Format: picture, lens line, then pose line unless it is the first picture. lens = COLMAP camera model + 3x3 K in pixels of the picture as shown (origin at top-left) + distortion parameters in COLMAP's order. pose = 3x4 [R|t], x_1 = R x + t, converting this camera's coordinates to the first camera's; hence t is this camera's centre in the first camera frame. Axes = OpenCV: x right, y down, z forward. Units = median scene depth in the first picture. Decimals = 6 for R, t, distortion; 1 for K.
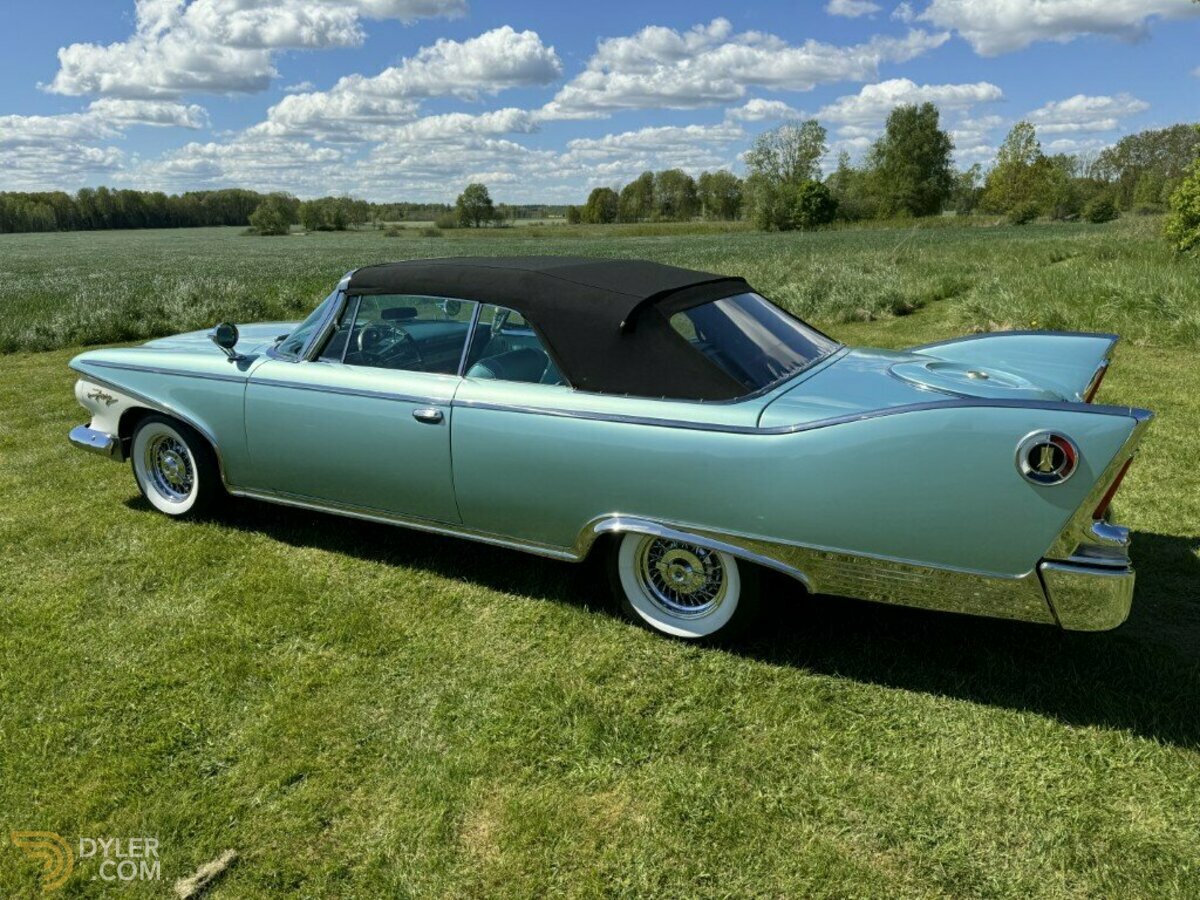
lens RADIAL K [[838.6, 0, 616.7], [0, 838.6, 448.7], [0, 0, 1]] dist [0.007351, -0.027950]
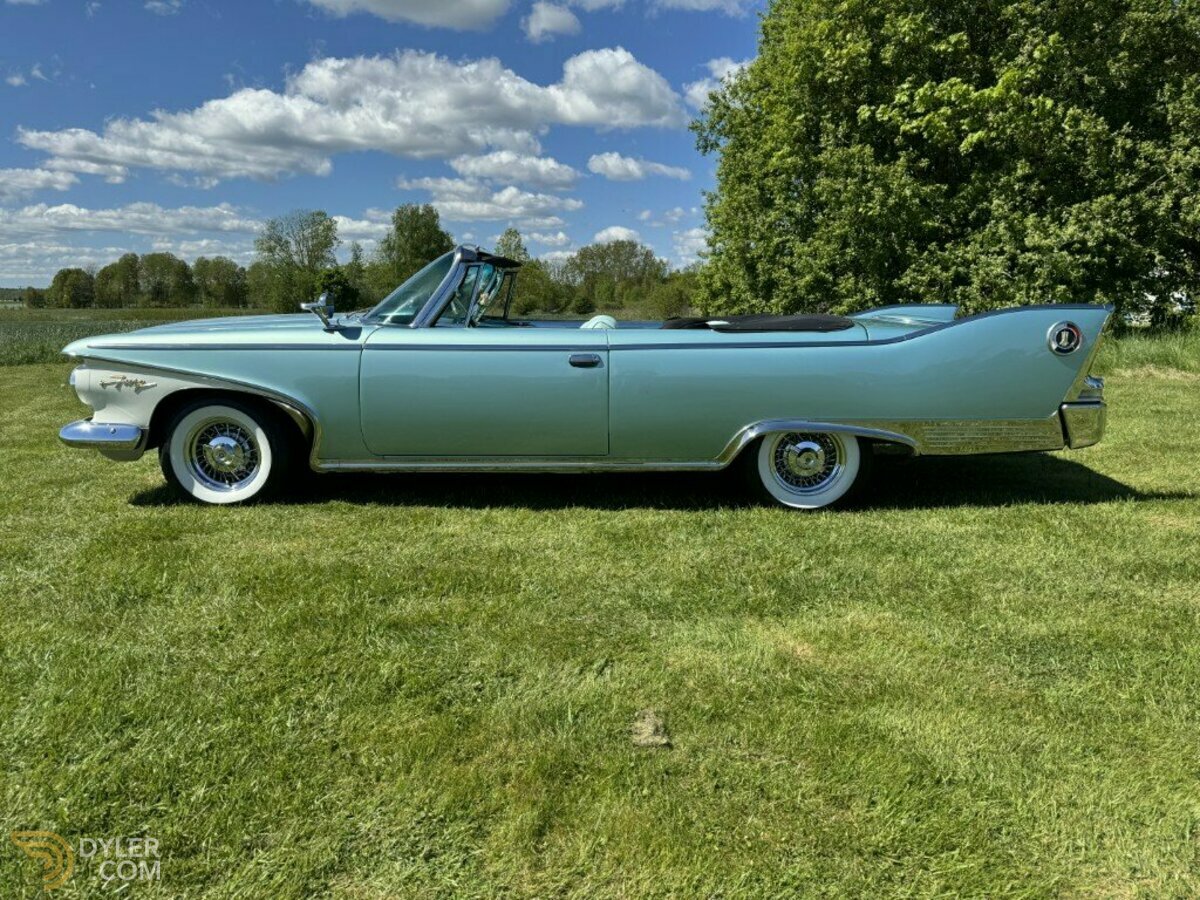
lens RADIAL K [[838.6, 0, 590.9], [0, 838.6, 438.2], [0, 0, 1]] dist [0.007351, -0.027950]
pose [[0.854409, -0.057120, 0.516452, -0.448183], [0.117594, 0.989407, -0.085117, 0.088386], [-0.506119, 0.133456, 0.852076, 0.009867]]
